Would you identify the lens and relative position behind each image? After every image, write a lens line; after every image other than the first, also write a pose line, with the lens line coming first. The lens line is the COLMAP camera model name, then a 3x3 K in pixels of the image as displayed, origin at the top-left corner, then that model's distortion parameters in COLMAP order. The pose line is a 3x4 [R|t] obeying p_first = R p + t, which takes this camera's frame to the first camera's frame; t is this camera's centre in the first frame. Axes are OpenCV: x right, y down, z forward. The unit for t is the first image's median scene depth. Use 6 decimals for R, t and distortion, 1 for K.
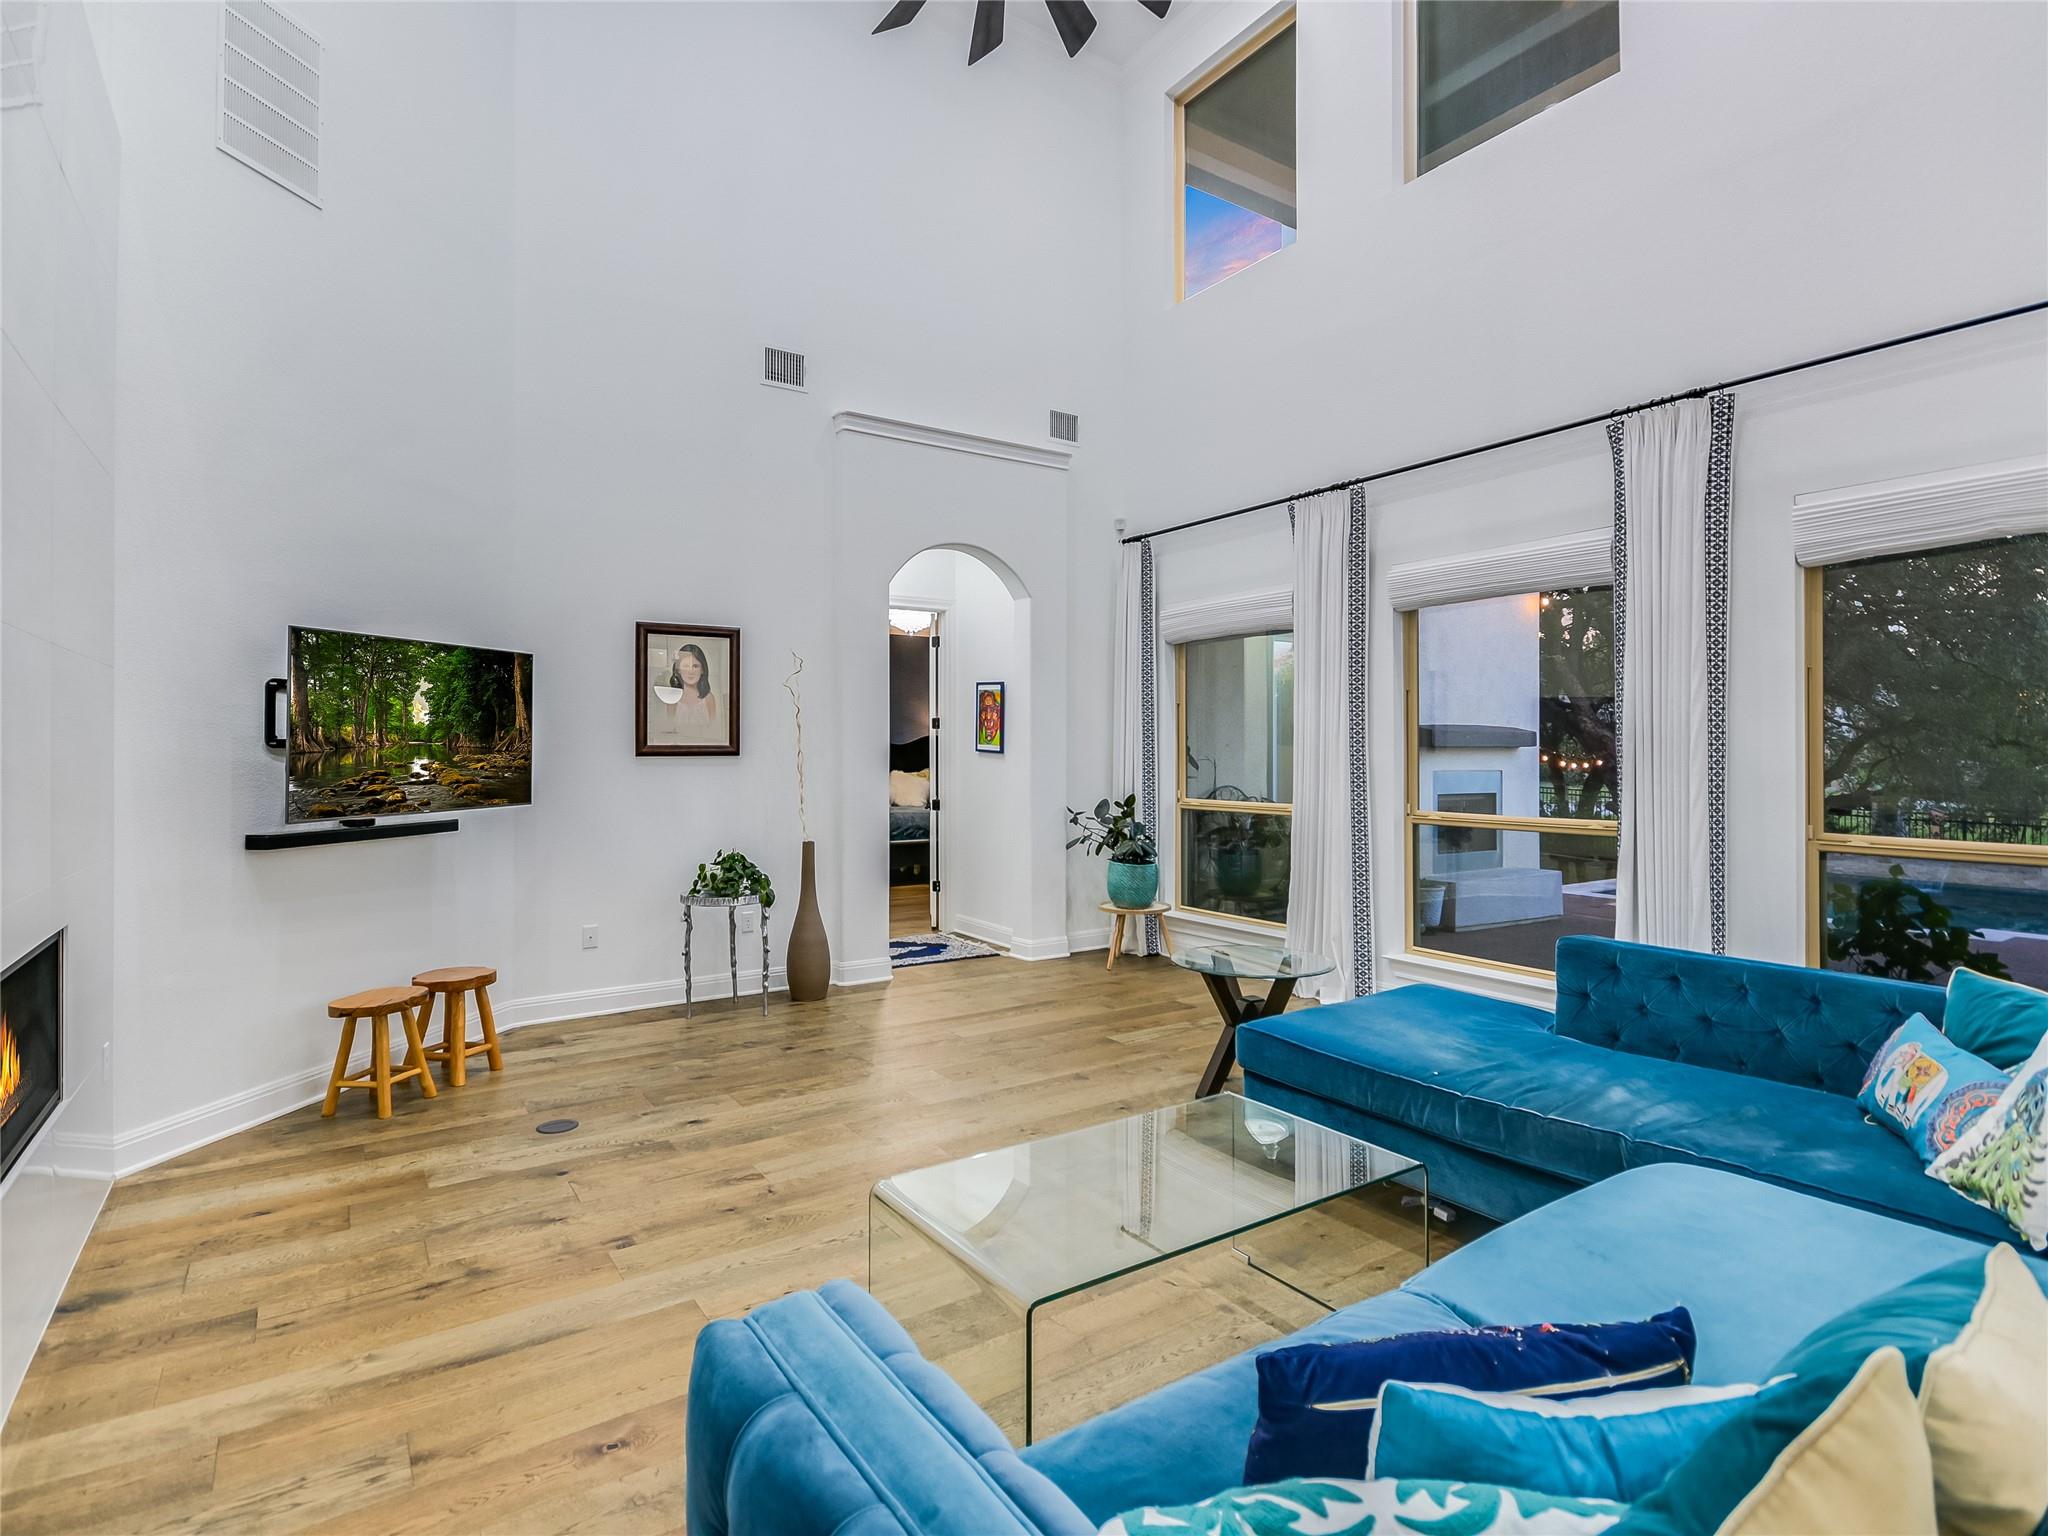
lens RADIAL K [[1067.3, 0, 1029.0], [0, 1067.3, 757.6], [0, 0, 1]] dist [0.005514, 0.000143]
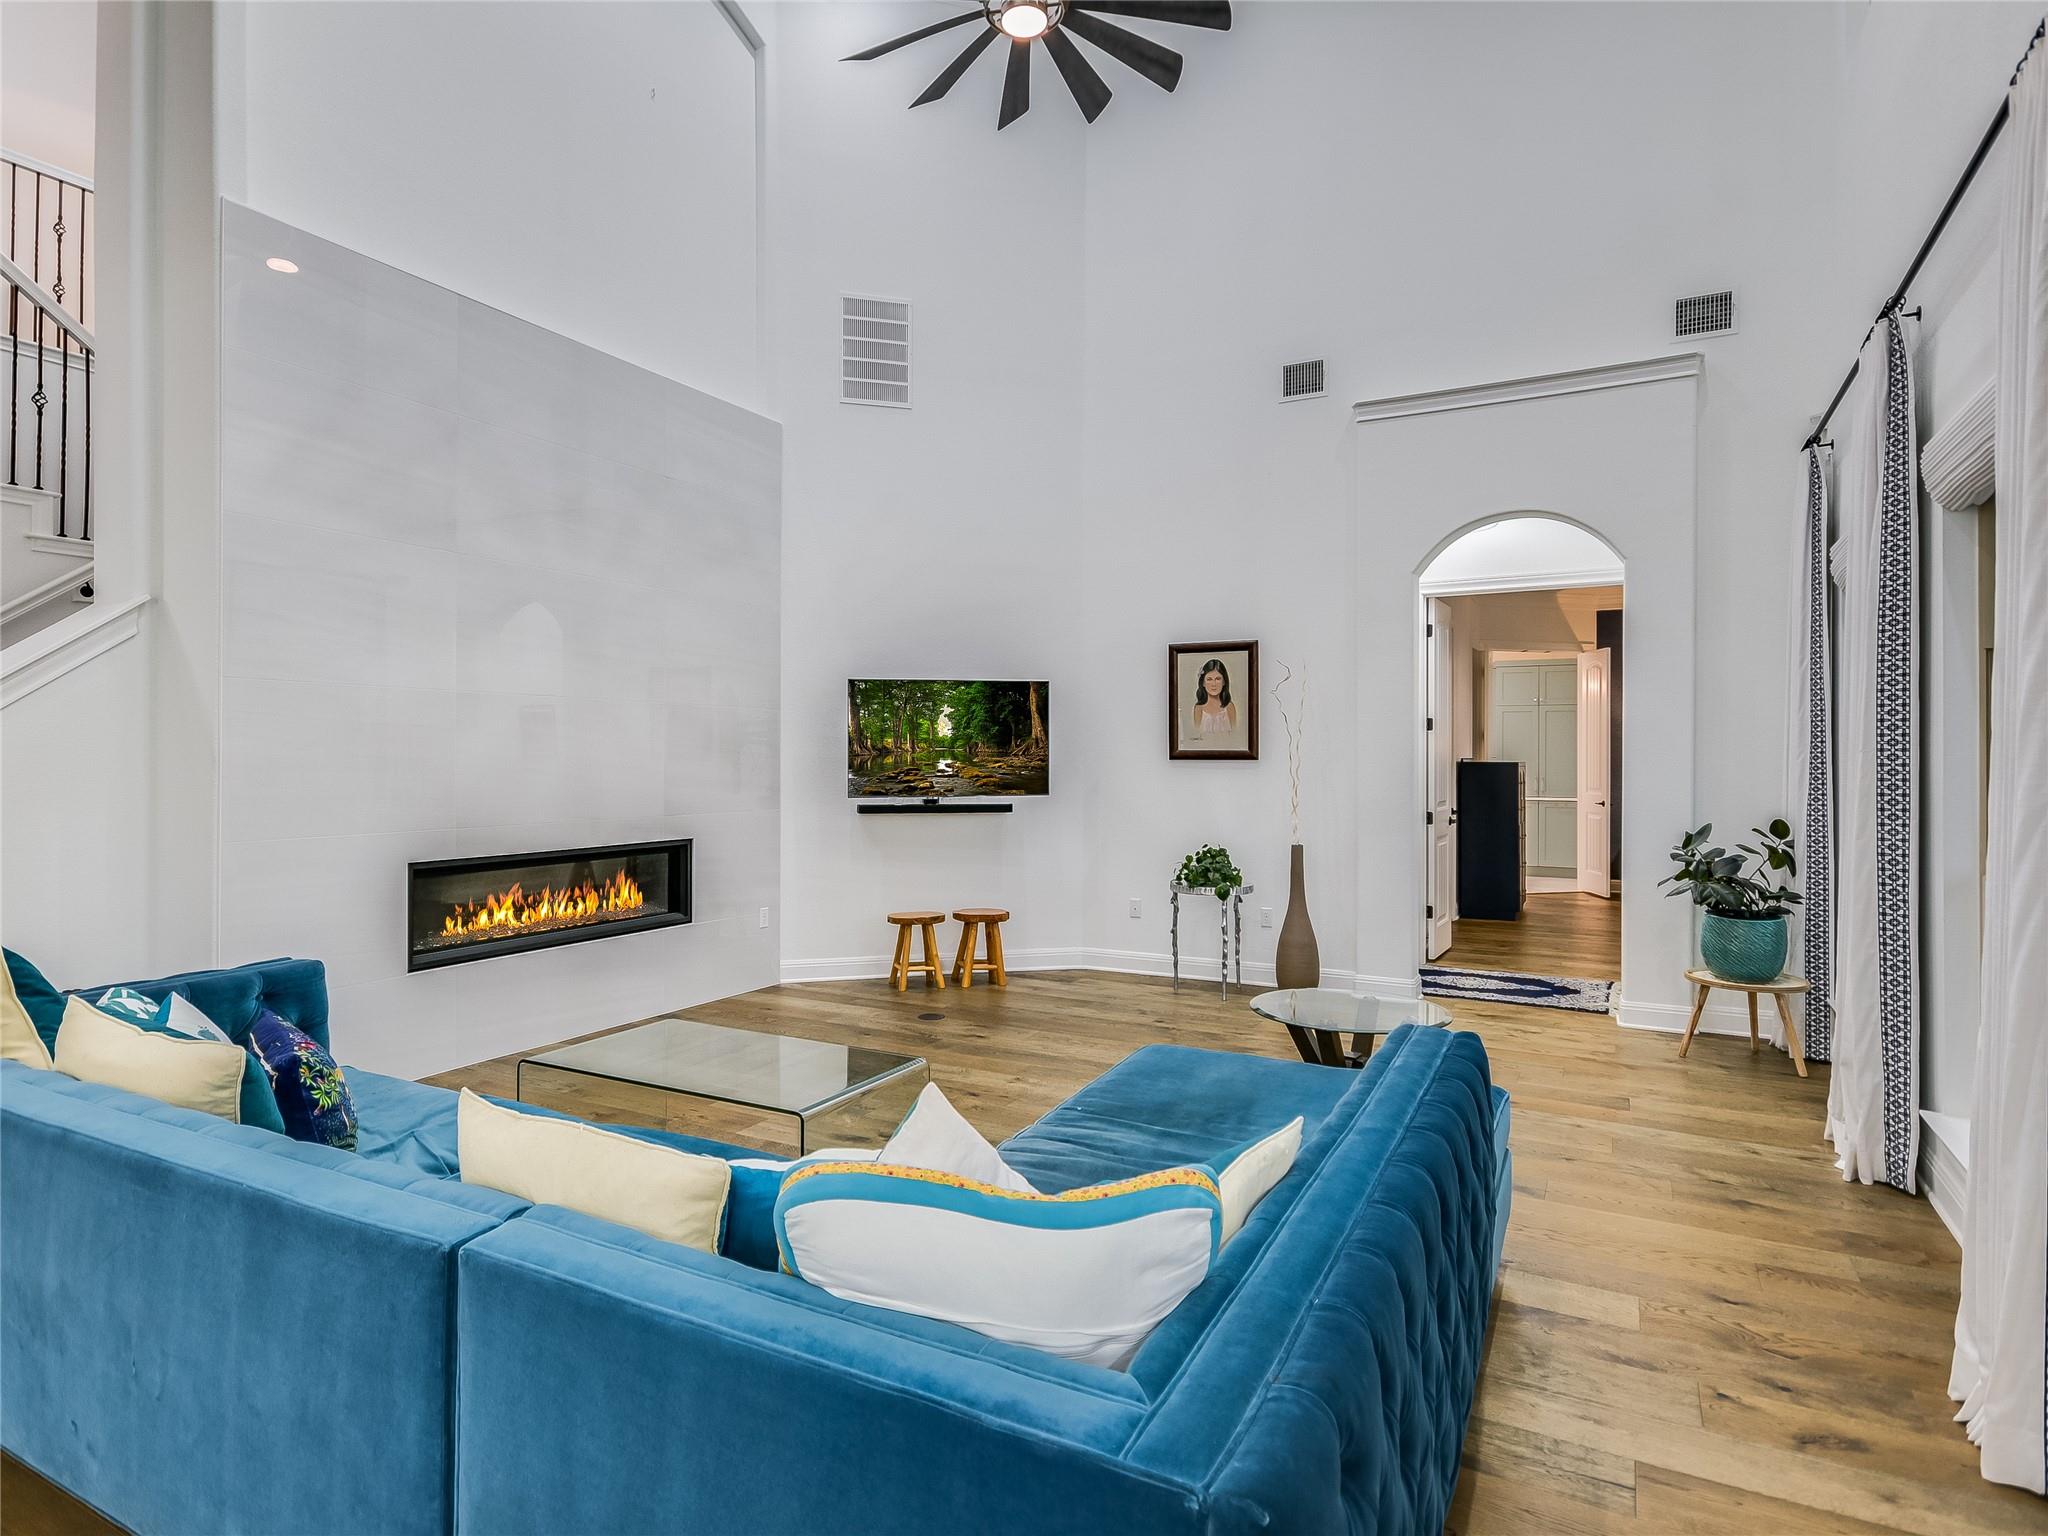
lens RADIAL K [[1173.0, 0, 1027.8], [0, 1173.0, 762.4], [0, 0, 1]] dist [0.001250, -0.000597]
pose [[0.443191, 0.006191, -0.896406, 0.872000], [-0.008702, 0.999959, 0.002603, -0.000416], [0.896385, 0.006647, 0.443227, 0.358165]]
